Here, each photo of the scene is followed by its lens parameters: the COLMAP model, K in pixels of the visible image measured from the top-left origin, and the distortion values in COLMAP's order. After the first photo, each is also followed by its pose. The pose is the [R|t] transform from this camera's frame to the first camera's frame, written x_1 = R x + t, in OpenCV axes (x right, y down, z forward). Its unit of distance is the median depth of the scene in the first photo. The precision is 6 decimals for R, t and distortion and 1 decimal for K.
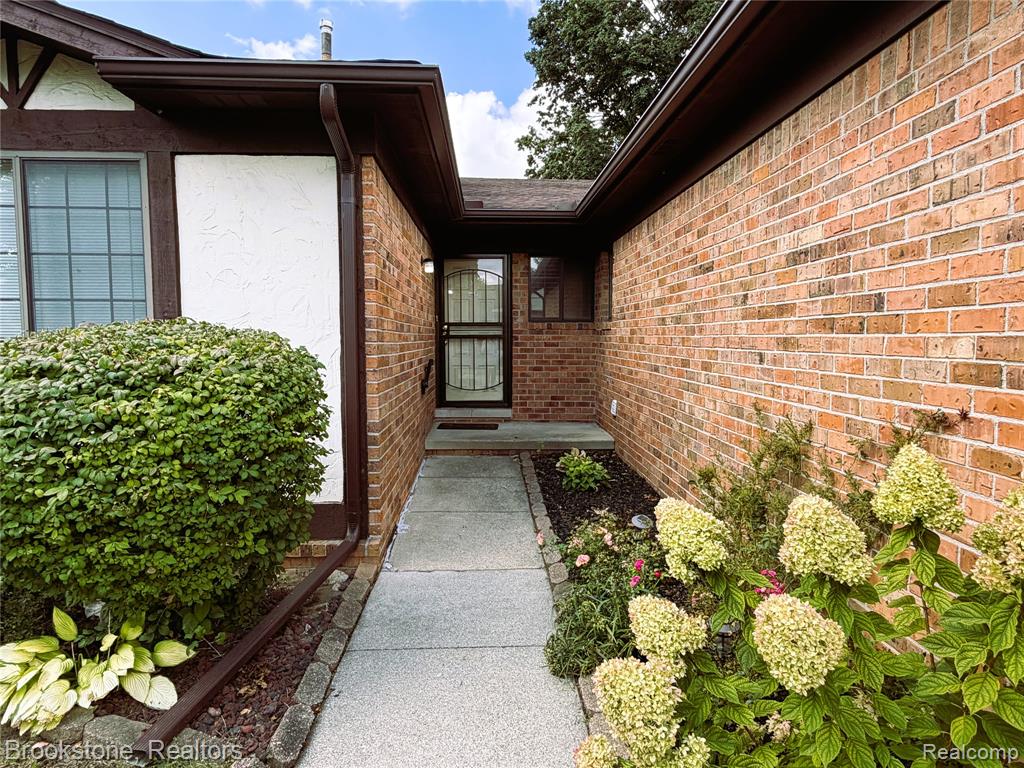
lens RADIAL K [[609.7, 0, 513.3], [0, 609.7, 383.1], [0, 0, 1]] dist [-0.002377, -0.000960]
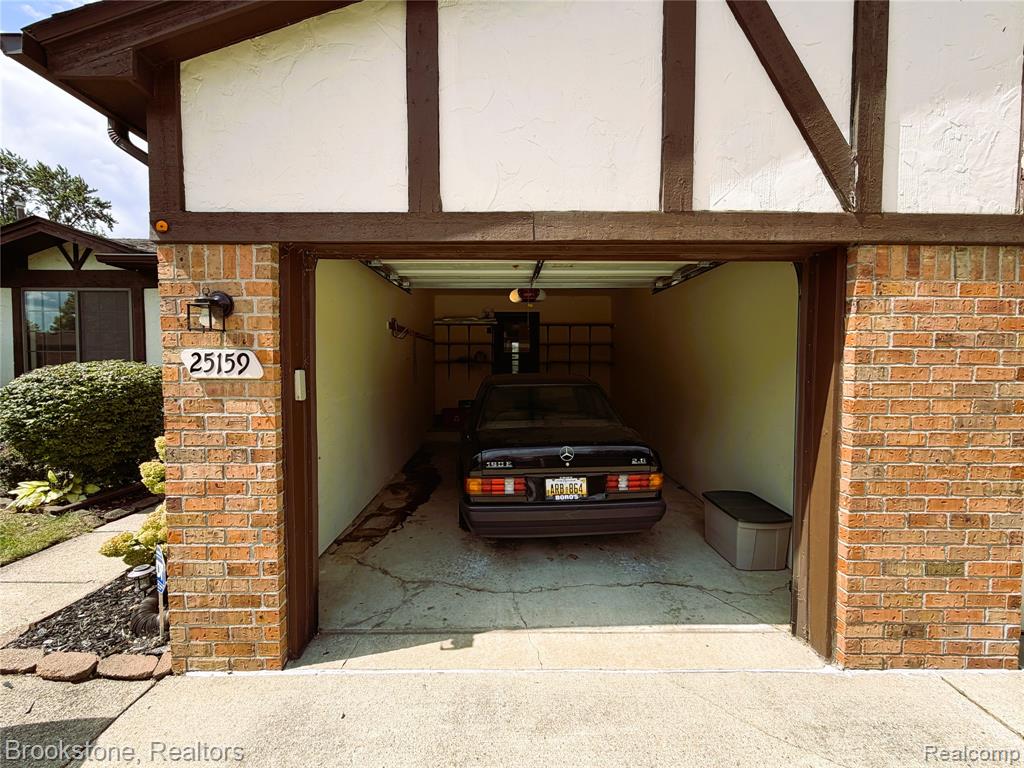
lens RADIAL K [[407.5, 0, 512.5], [0, 407.5, 380.8], [0, 0, 1]] dist [0.004211, 0.000301]
pose [[0.998994, 0.006822, -0.044321, 1.559006], [-0.008311, 0.999404, -0.033499, 0.031229], [0.044066, 0.033834, 0.998456, -0.821698]]
